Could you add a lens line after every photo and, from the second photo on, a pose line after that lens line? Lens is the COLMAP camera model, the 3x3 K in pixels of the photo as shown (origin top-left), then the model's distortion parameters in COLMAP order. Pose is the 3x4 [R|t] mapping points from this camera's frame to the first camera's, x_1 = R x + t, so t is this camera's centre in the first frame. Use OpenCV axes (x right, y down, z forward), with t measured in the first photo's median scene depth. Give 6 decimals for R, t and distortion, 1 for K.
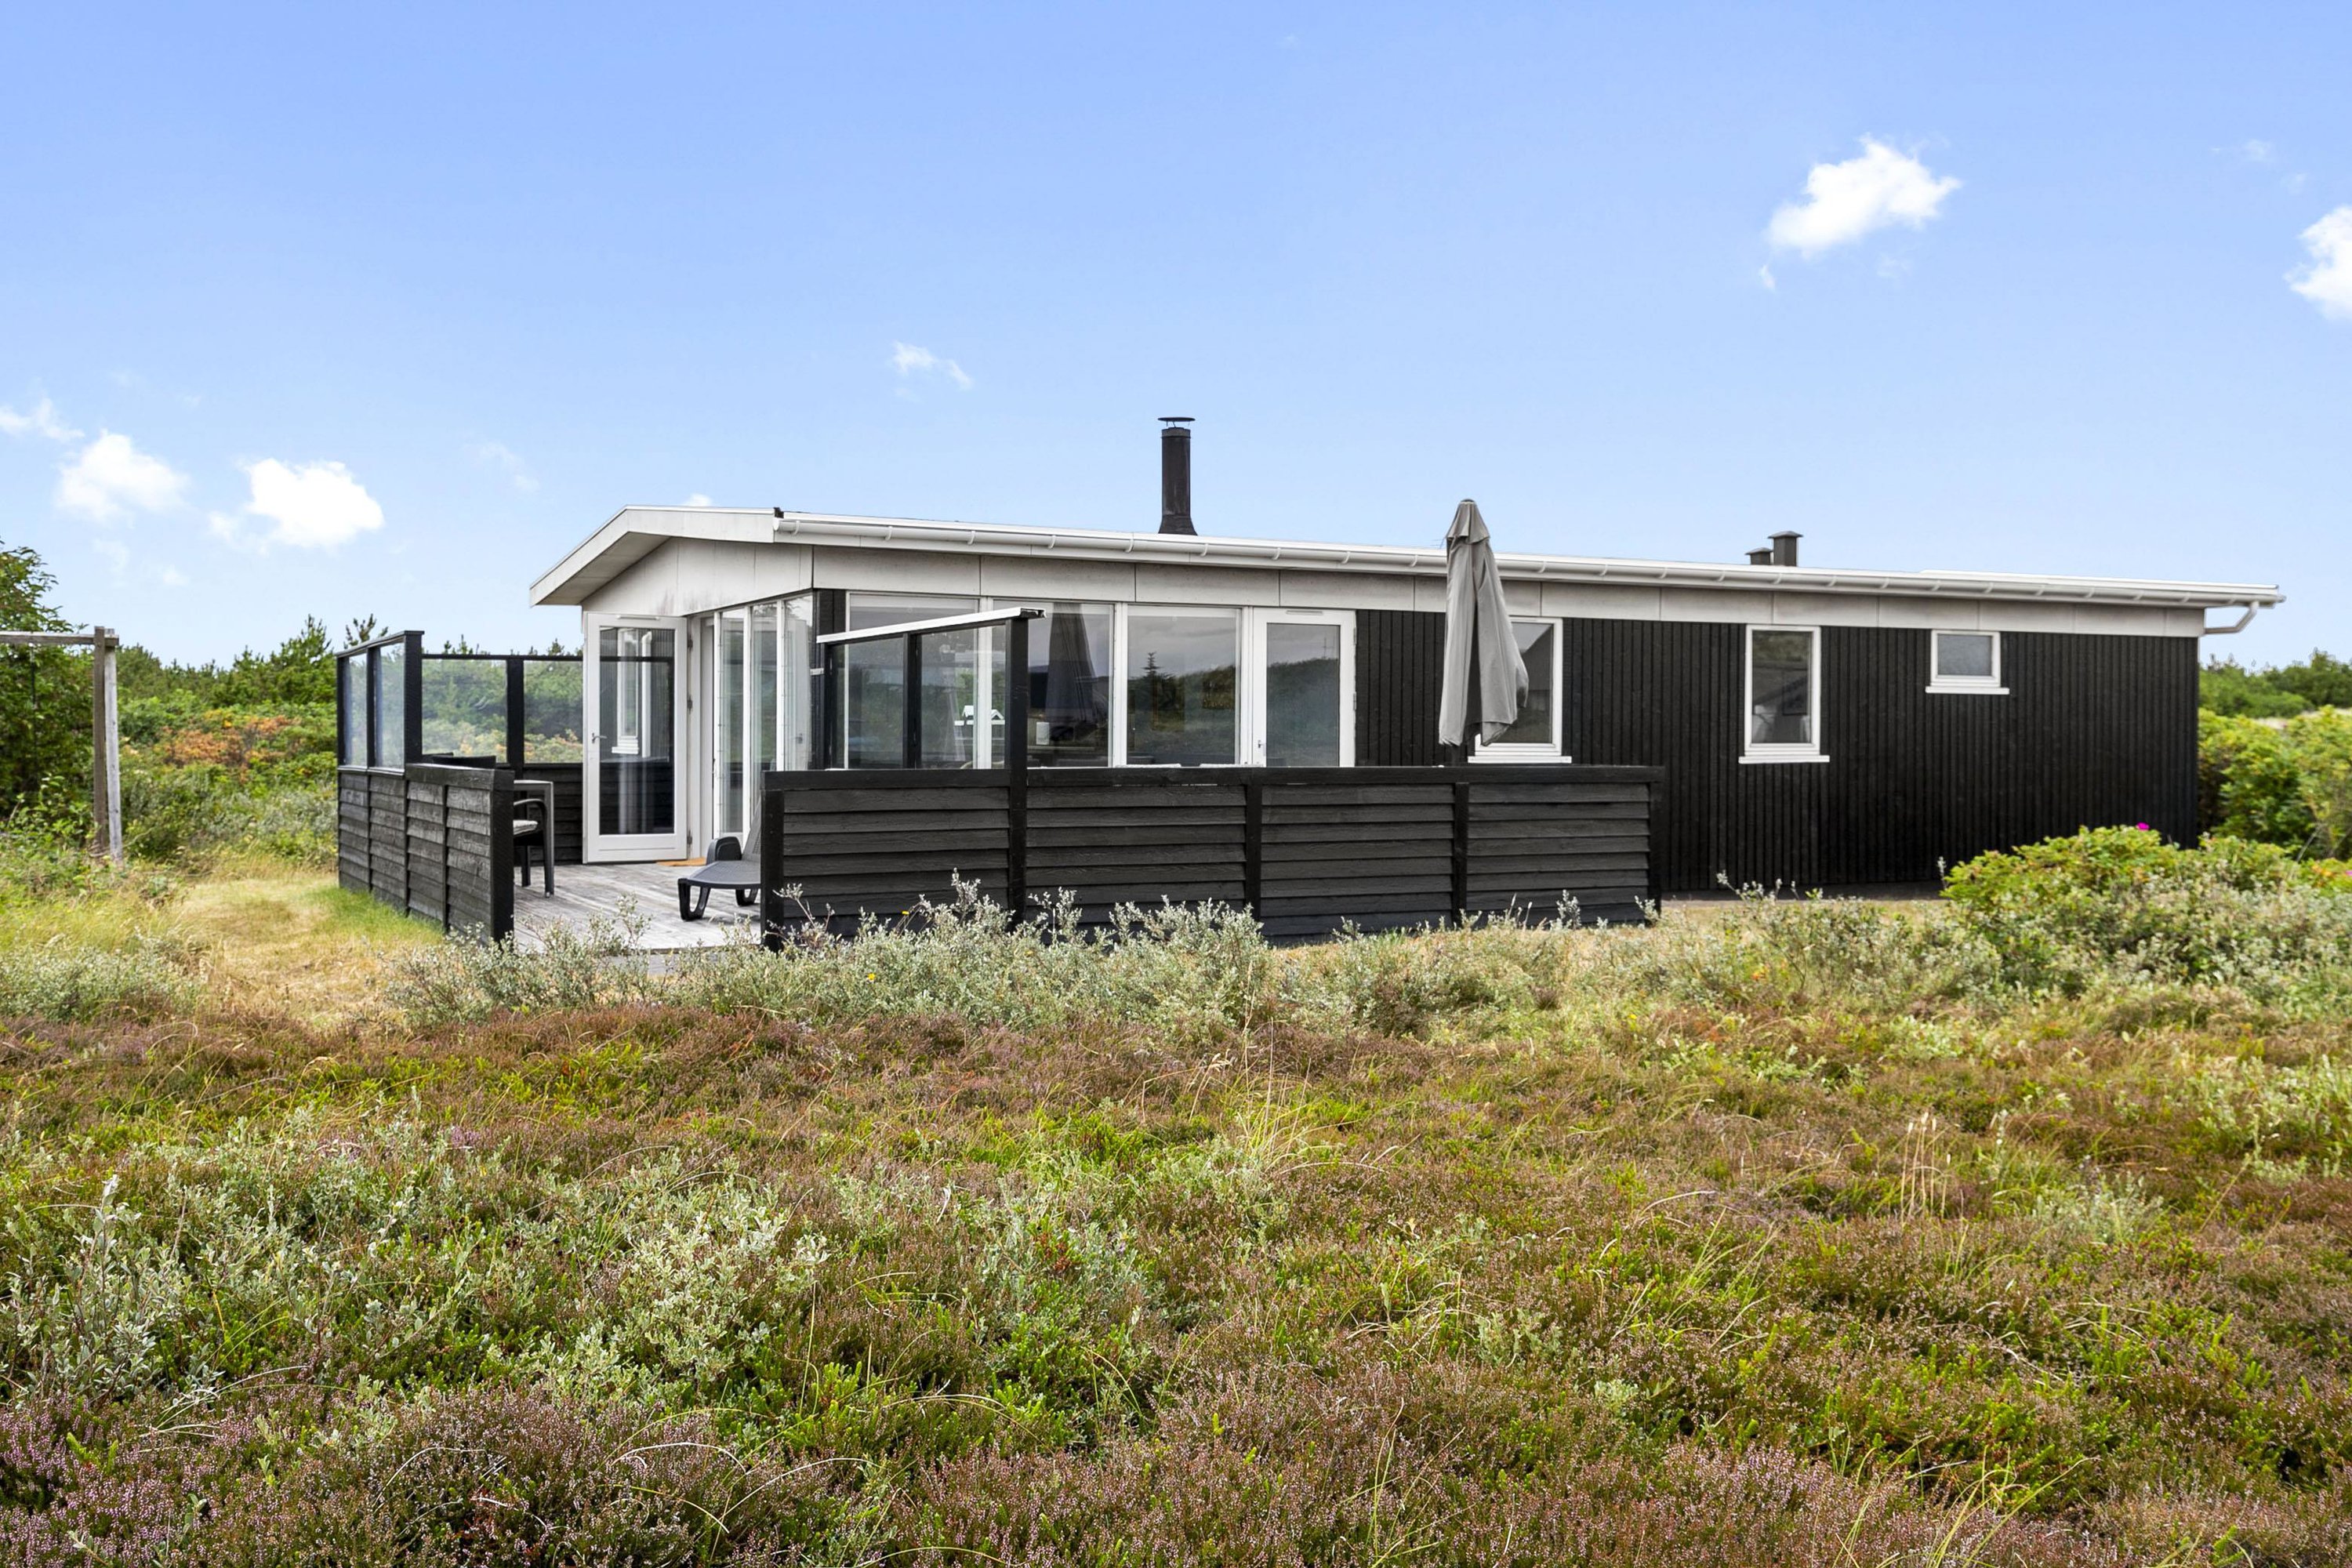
lens RADIAL K [[2167.3, 0, 1188.8], [0, 2167.3, 774.8], [0, 0, 1]] dist [-0.003399, 0.000000]
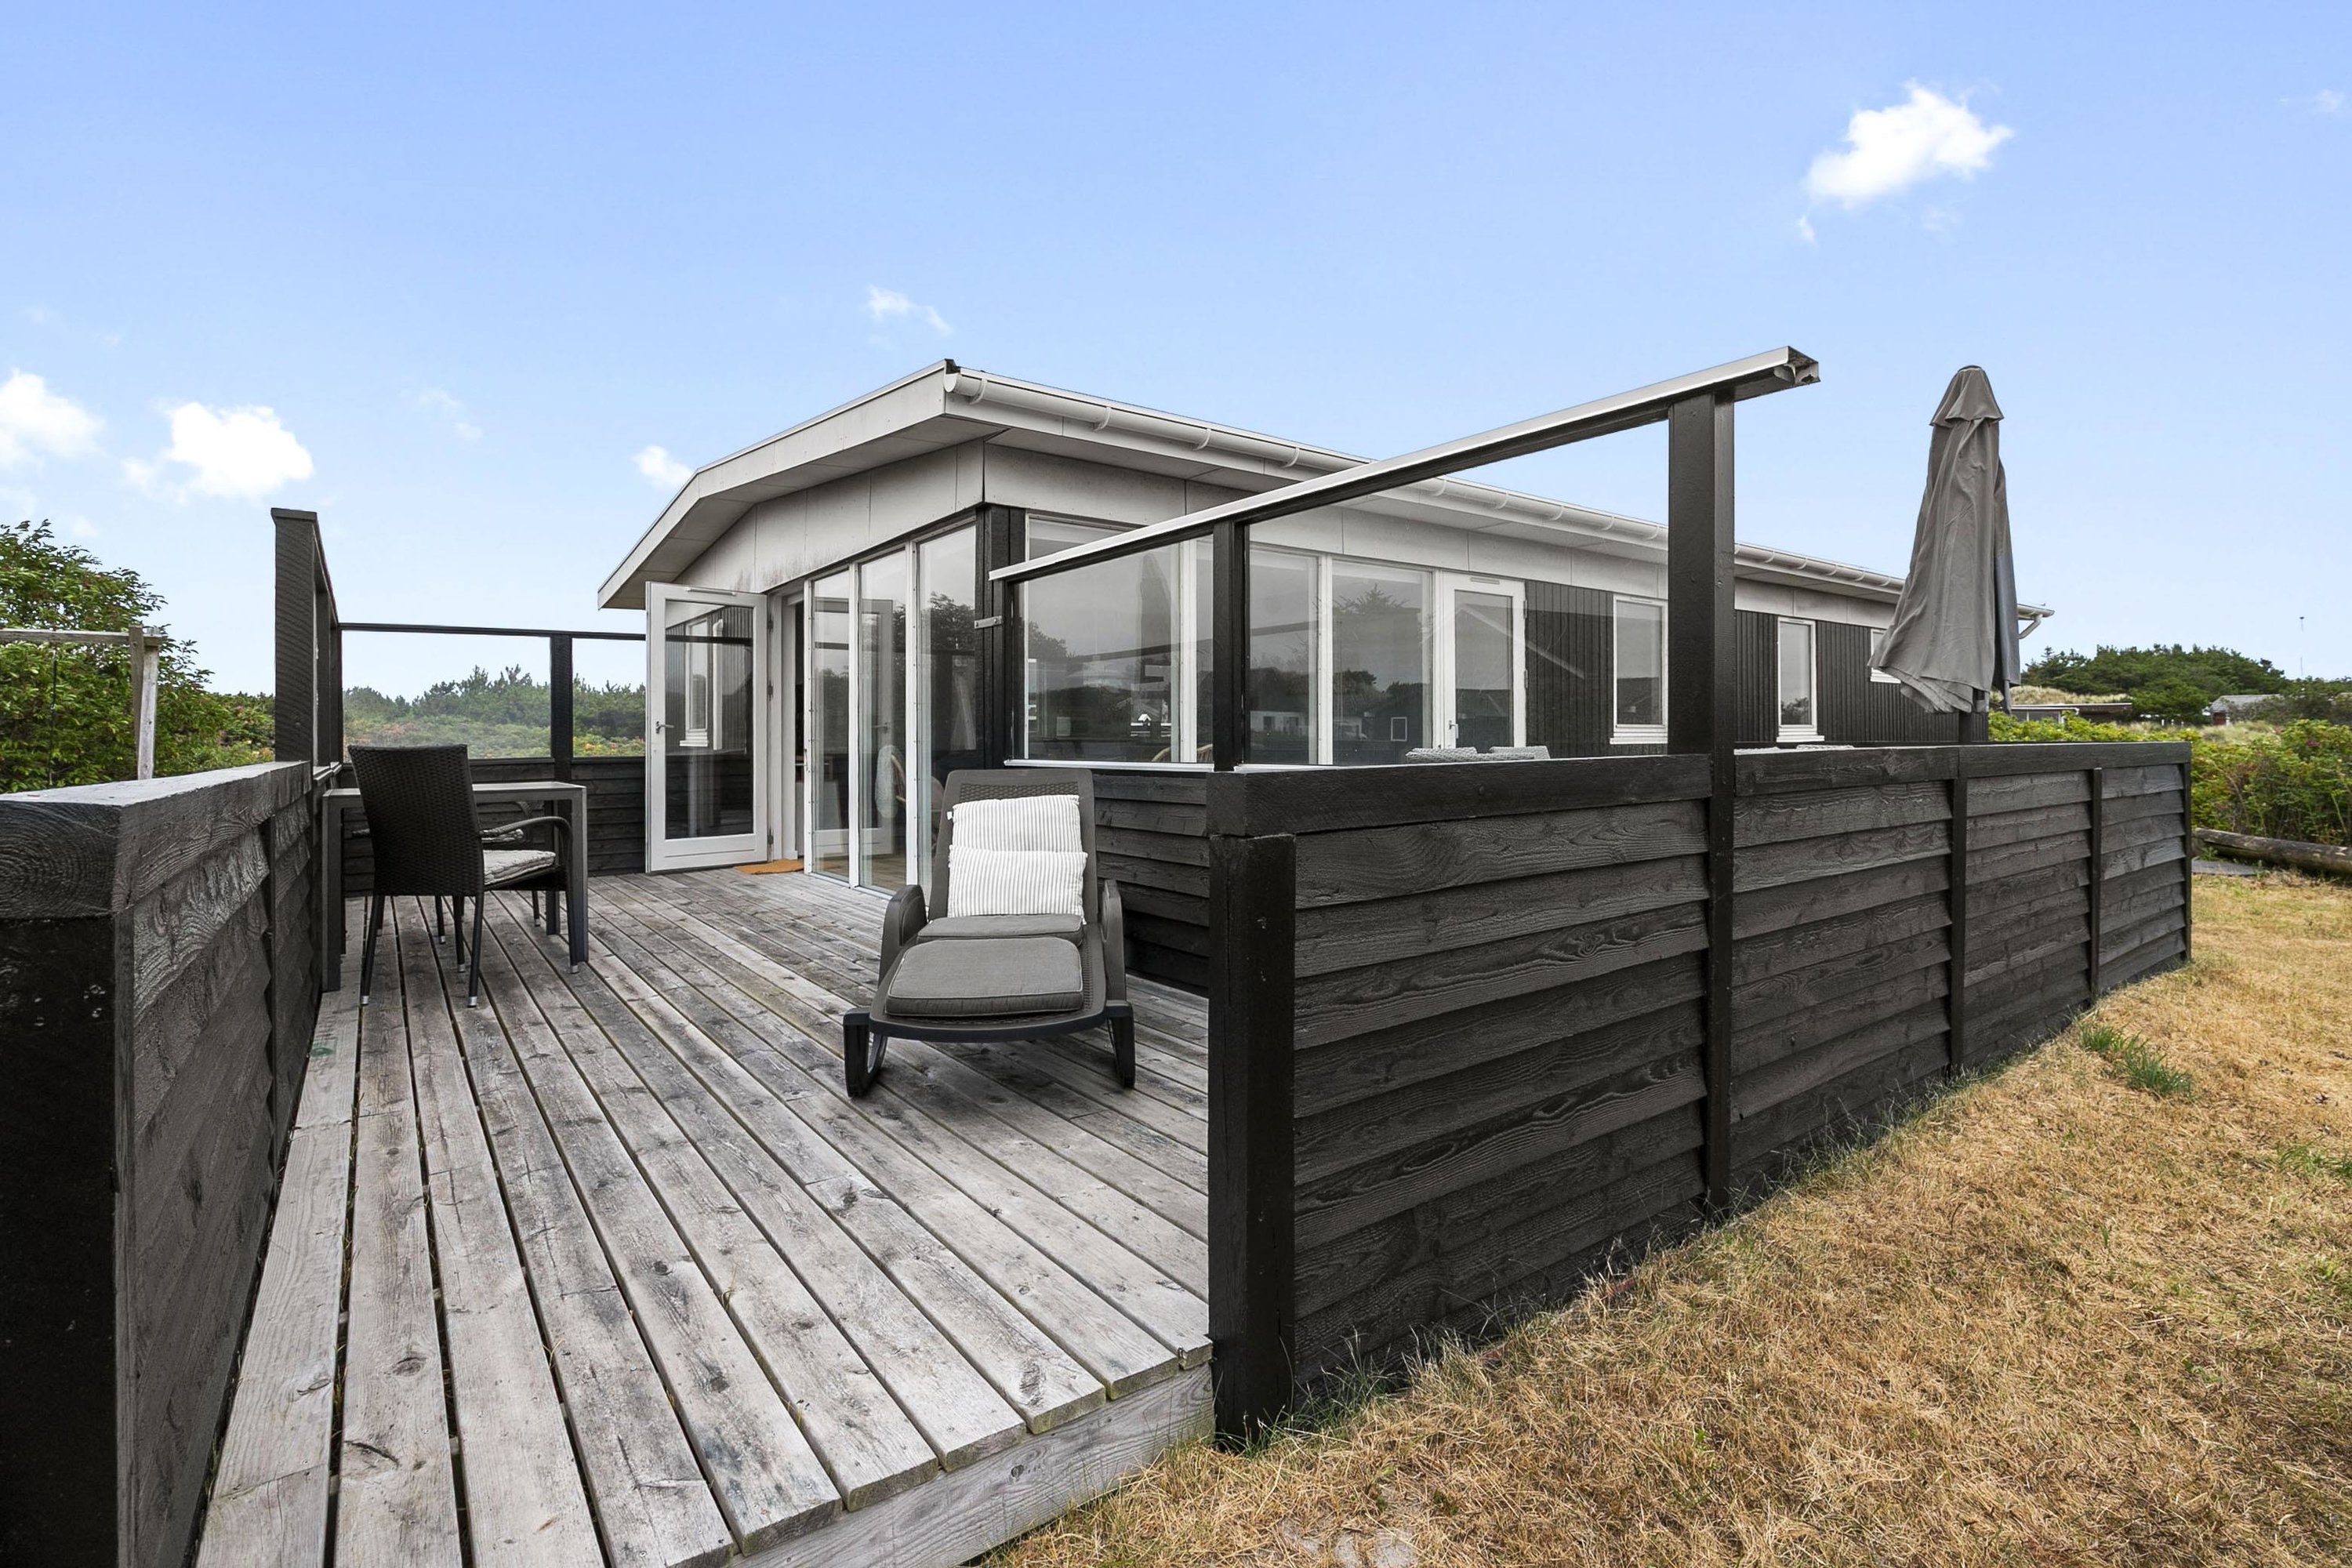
lens RADIAL K [[1078.4, 0, 1166.1], [0, 1078.4, 729.5], [0, 0, 1]] dist [-0.013269, 0.000031]
pose [[0.986354, -0.010317, 0.164314, -0.145412], [0.014572, 0.999588, -0.024710, -0.002584], [-0.163992, 0.026767, 0.986098, 0.544140]]
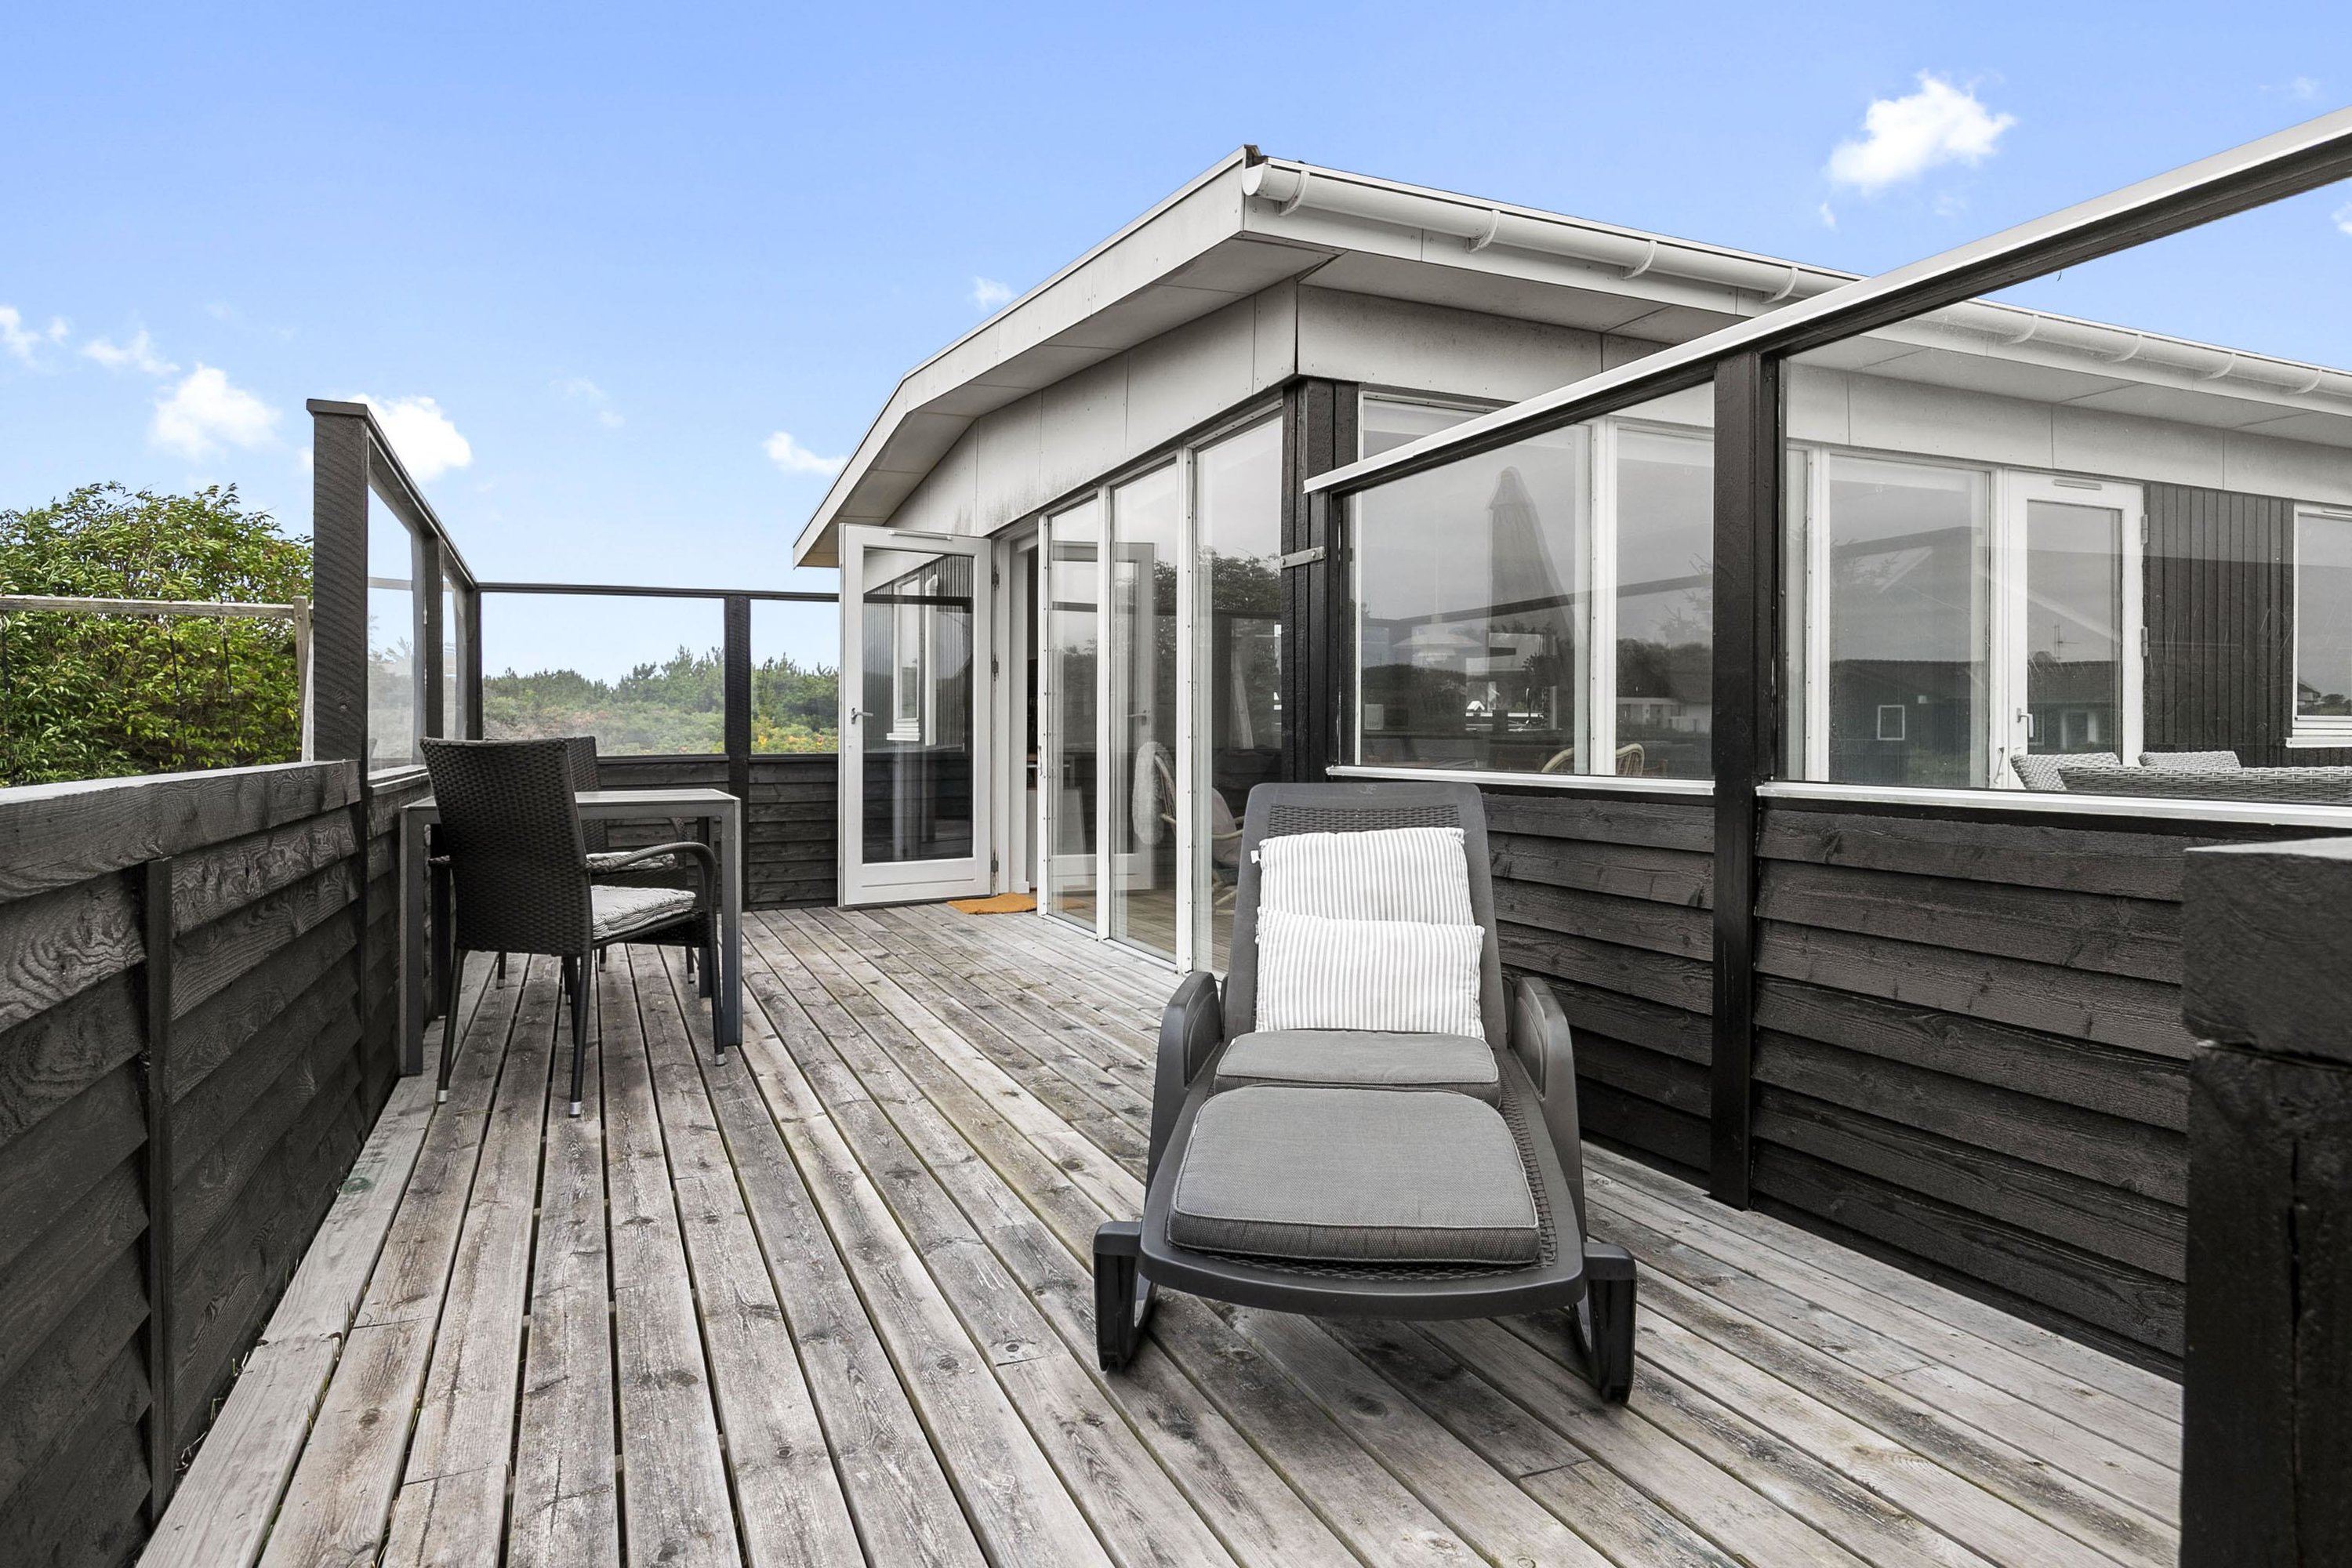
lens RADIAL K [[1362.3, 0, 1171.0], [0, 1362.3, 739.0], [0, 0, 1]] dist [-0.020167, -0.000005]
pose [[0.997904, -0.005393, -0.064480, -0.152687], [0.004518, 0.999896, -0.013706, -0.003827], [0.064547, 0.013386, 0.997825, 0.596399]]
